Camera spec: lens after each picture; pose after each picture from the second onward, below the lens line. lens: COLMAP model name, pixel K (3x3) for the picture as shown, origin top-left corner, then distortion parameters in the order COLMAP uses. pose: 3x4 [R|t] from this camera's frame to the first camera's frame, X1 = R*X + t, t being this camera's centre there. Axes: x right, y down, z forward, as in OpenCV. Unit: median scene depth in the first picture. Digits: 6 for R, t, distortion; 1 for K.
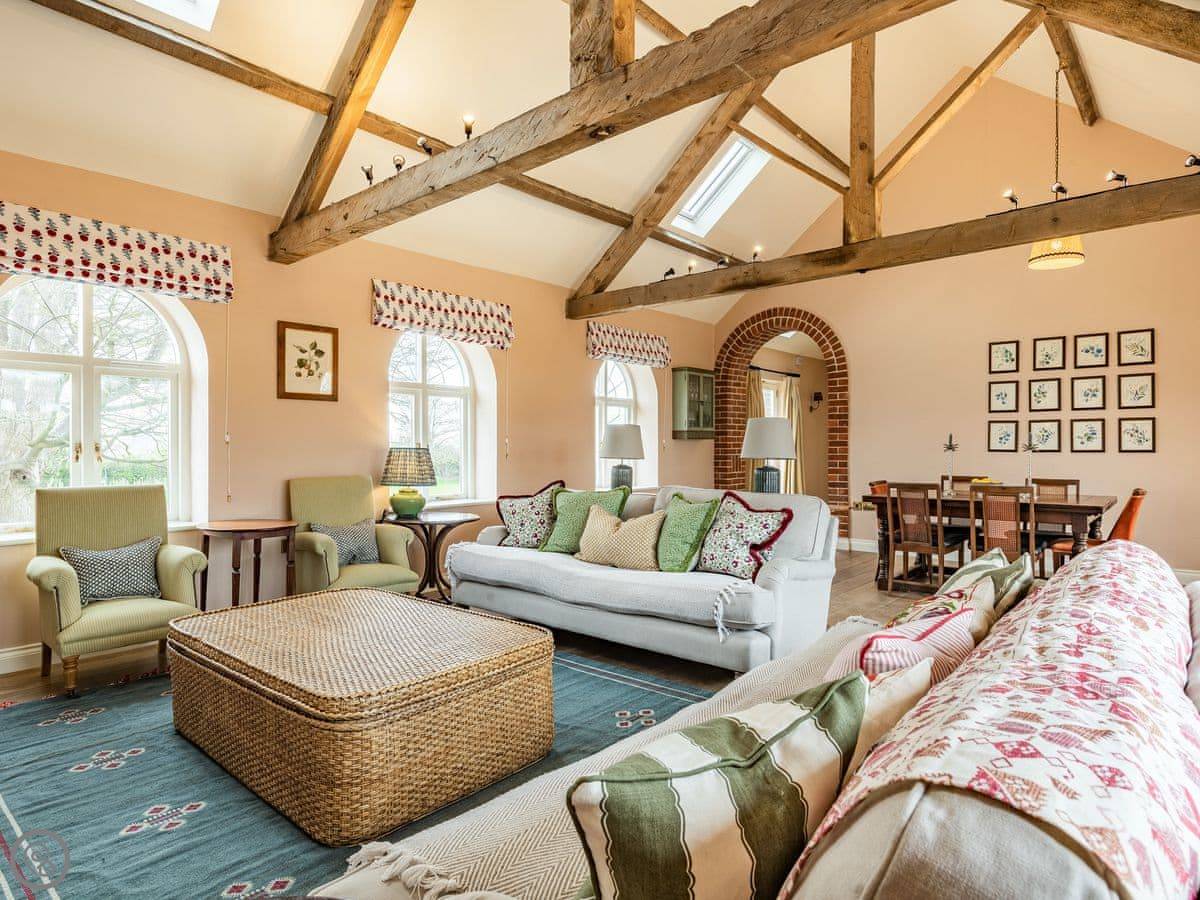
lens RADIAL K [[696.7, 0, 571.6], [0, 696.7, 449.6], [0, 0, 1]] dist [0.008115, -0.004226]
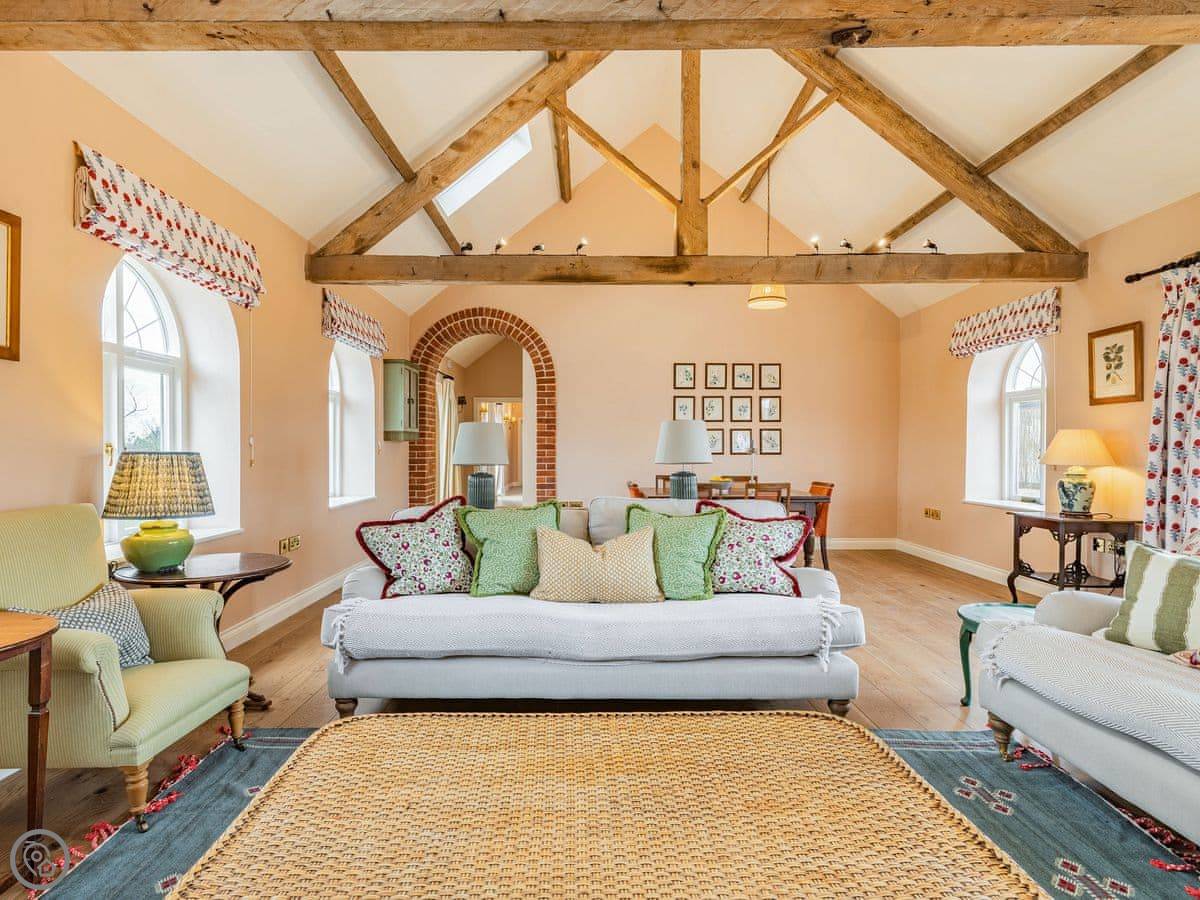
lens RADIAL K [[652.3, 0, 598.5], [0, 652.3, 458.0], [0, 0, 1]] dist [0.000444, 0.000081]
pose [[0.733327, -0.008113, 0.679827, -0.288023], [0.001021, 0.999941, 0.010832, -0.003077], [-0.679875, -0.007249, 0.733292, 0.299464]]
